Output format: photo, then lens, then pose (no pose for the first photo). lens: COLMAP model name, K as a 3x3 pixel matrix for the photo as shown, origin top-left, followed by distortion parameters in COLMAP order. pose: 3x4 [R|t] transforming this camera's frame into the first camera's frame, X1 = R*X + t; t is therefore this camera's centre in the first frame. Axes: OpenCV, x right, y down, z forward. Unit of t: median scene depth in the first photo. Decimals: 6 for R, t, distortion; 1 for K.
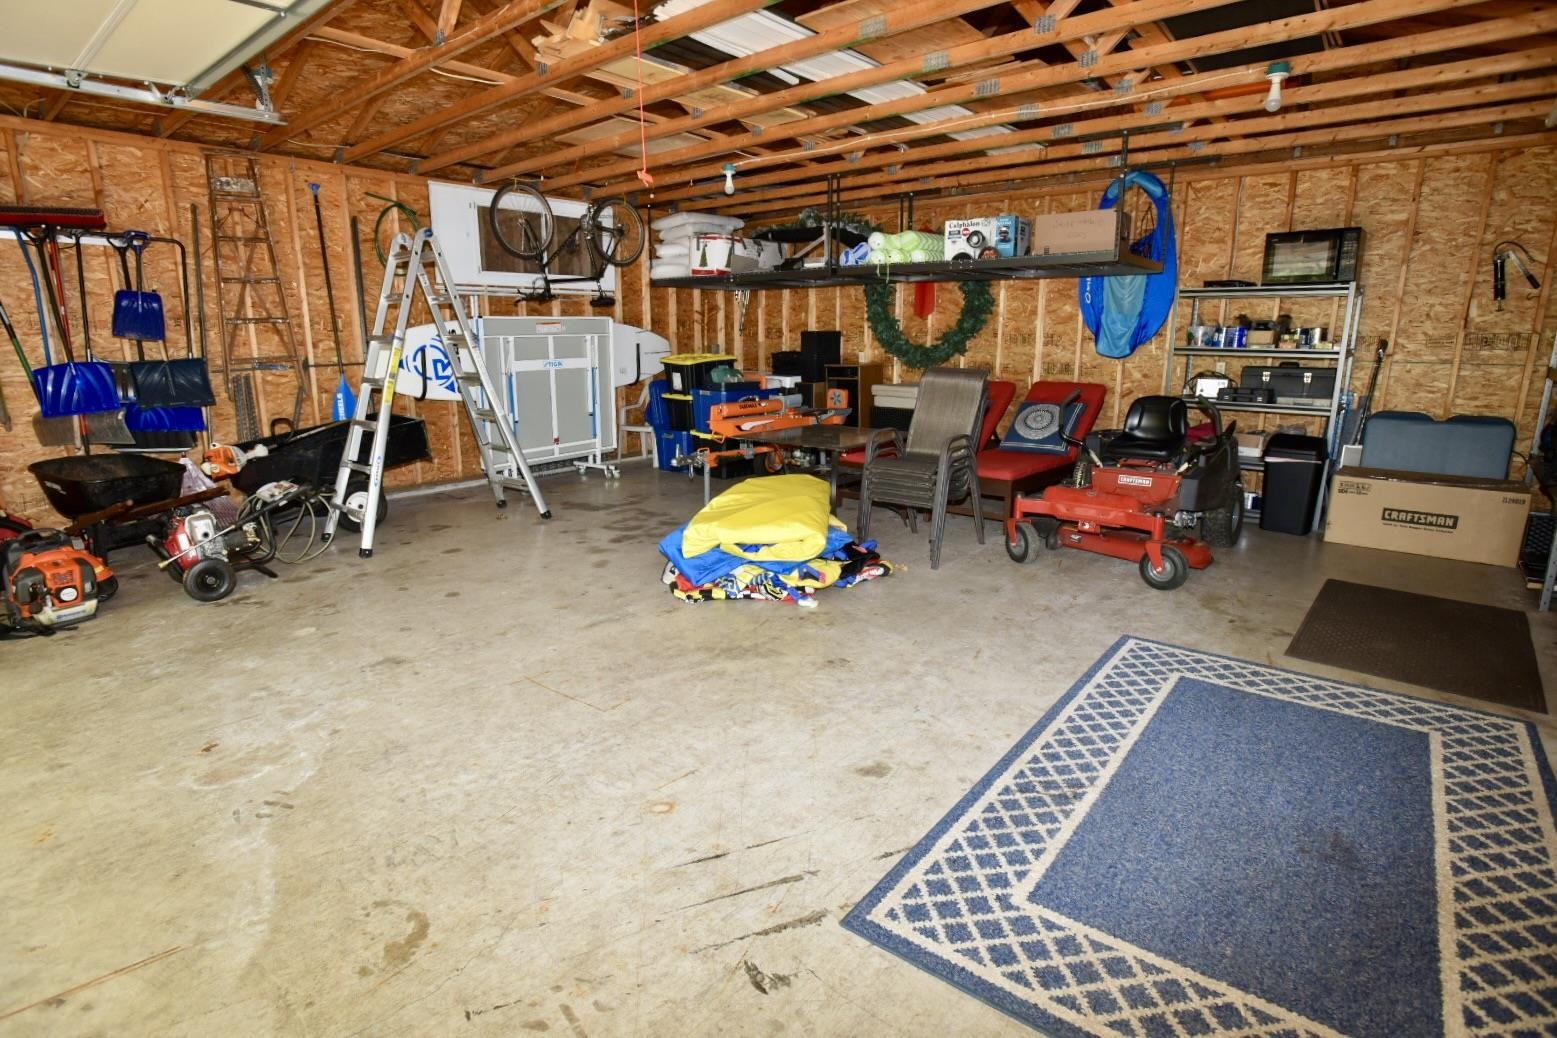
lens RADIAL K [[763.6, 0, 785.5], [0, 763.6, 518.4], [0, 0, 1]] dist [-0.063685, 0.023766]
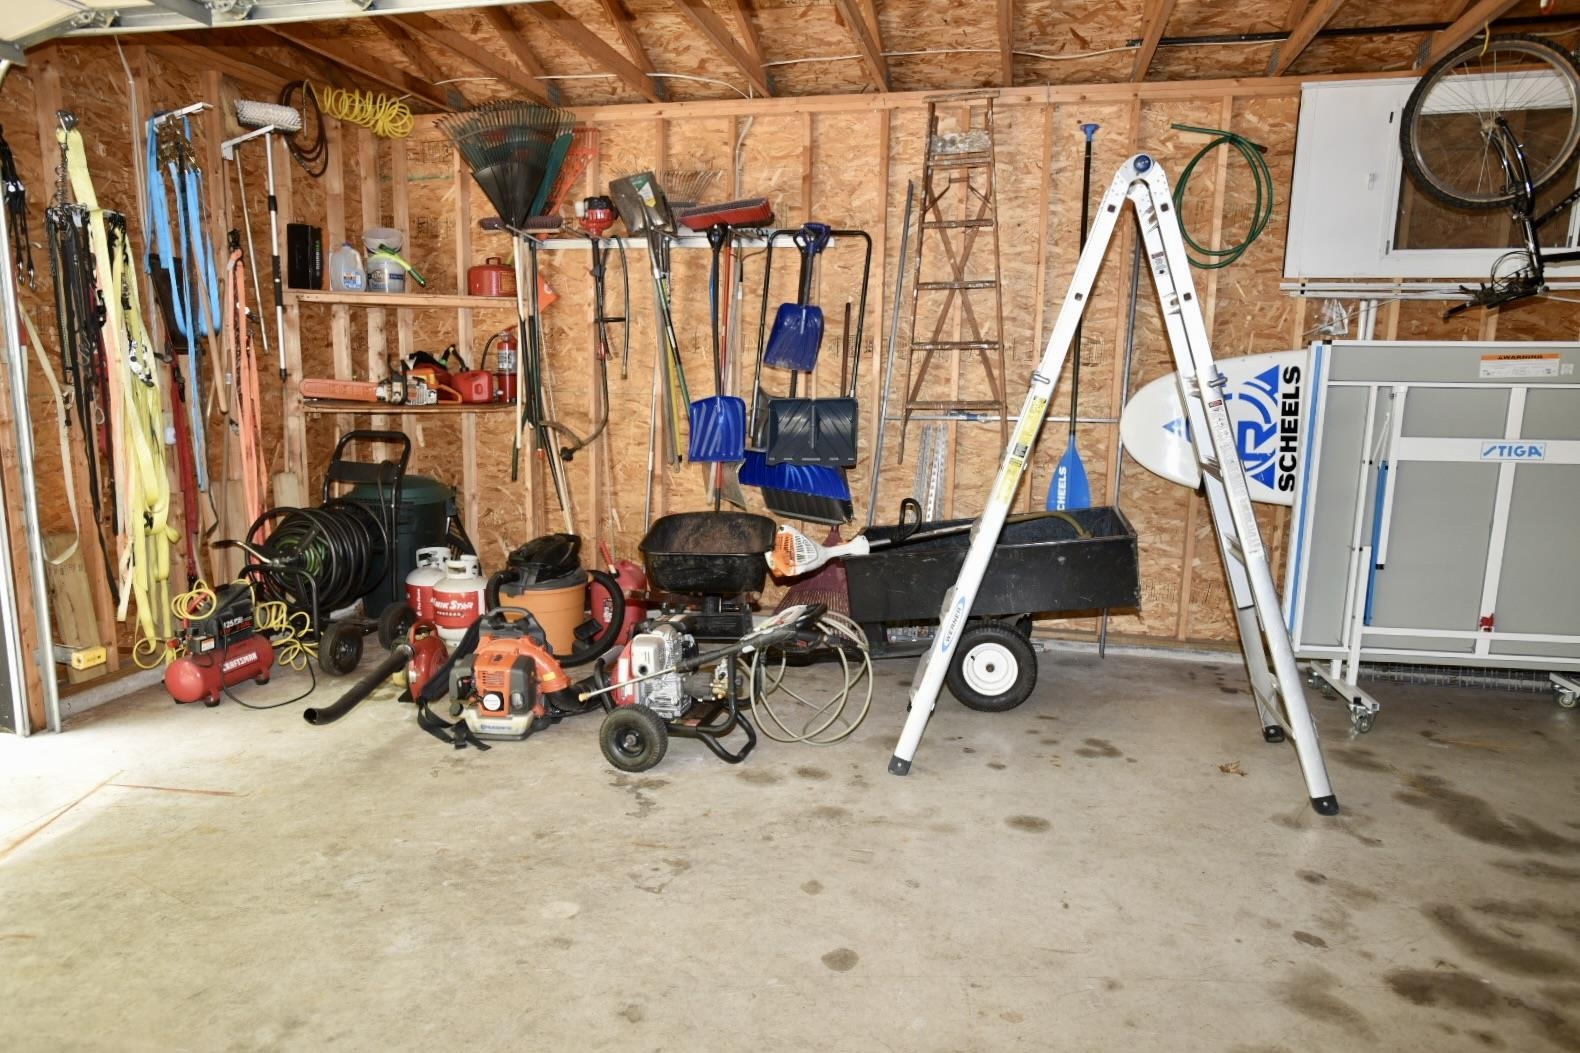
lens RADIAL K [[969.4, 0, 790.0], [0, 969.4, 526.5], [0, 0, 1]] dist [-0.068141, 0.060910]
pose [[0.436803, 0.155033, -0.886097, -0.000209], [-0.225382, 0.972480, 0.059045, -0.224118], [0.870865, 0.173919, 0.459724, 0.886681]]
